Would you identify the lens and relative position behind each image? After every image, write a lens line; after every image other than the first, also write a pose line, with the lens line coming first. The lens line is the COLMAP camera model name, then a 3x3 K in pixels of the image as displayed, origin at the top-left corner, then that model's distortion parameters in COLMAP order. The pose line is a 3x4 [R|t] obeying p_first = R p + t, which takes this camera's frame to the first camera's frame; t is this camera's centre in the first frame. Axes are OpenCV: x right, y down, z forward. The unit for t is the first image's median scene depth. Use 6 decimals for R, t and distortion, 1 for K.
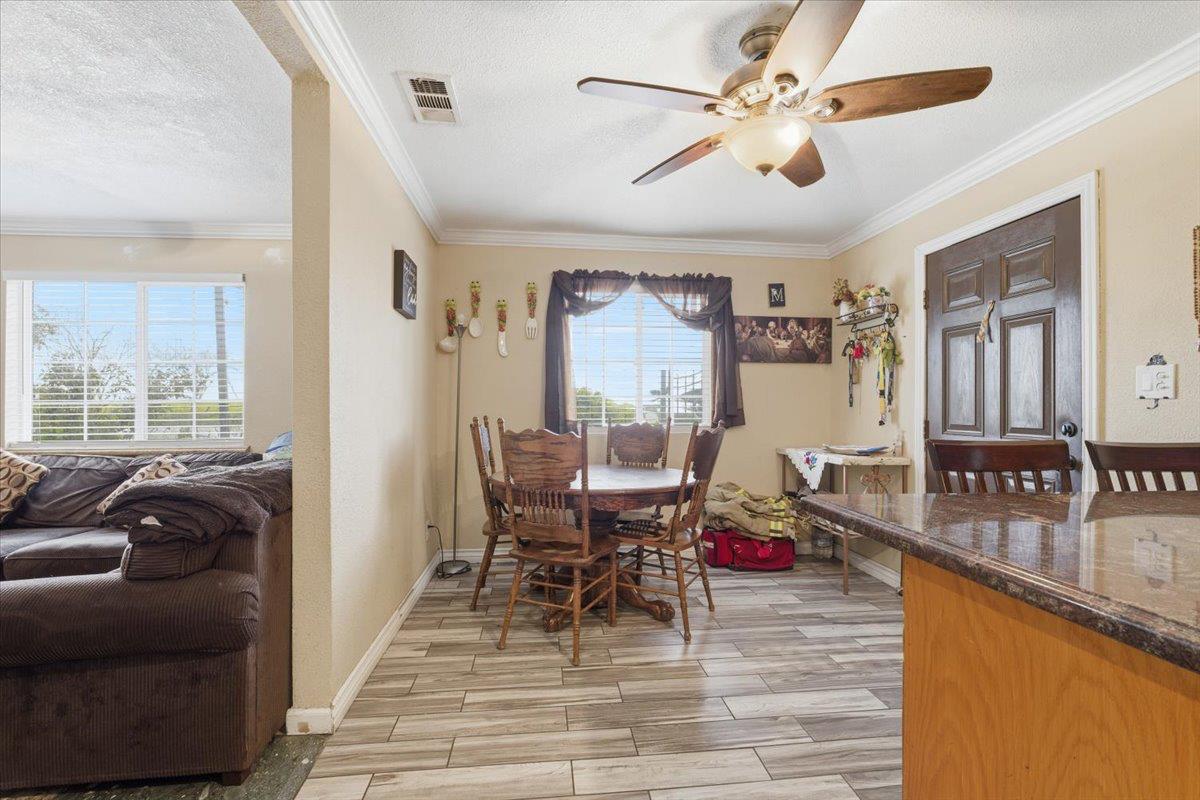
lens RADIAL K [[531.0, 0, 602.1], [0, 531.0, 404.6], [0, 0, 1]] dist [0.000787, 0.000251]
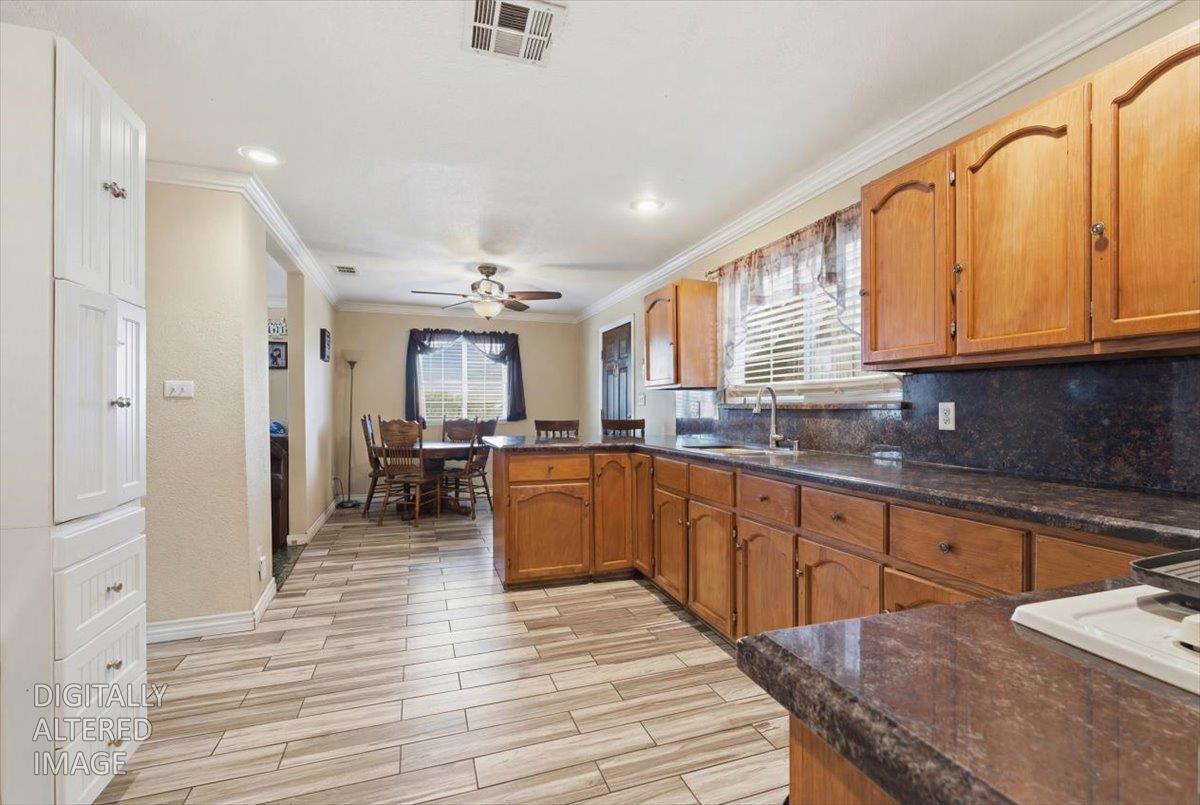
lens RADIAL K [[531.0, 0, 597.4], [0, 531.0, 410.0], [0, 0, 1]] dist [0.000787, 0.000251]
pose [[0.976458, -0.004062, 0.215670, 0.128267], [0.001916, 0.999947, 0.010163, -0.008095], [-0.215700, -0.009510, 0.976413, -0.805295]]
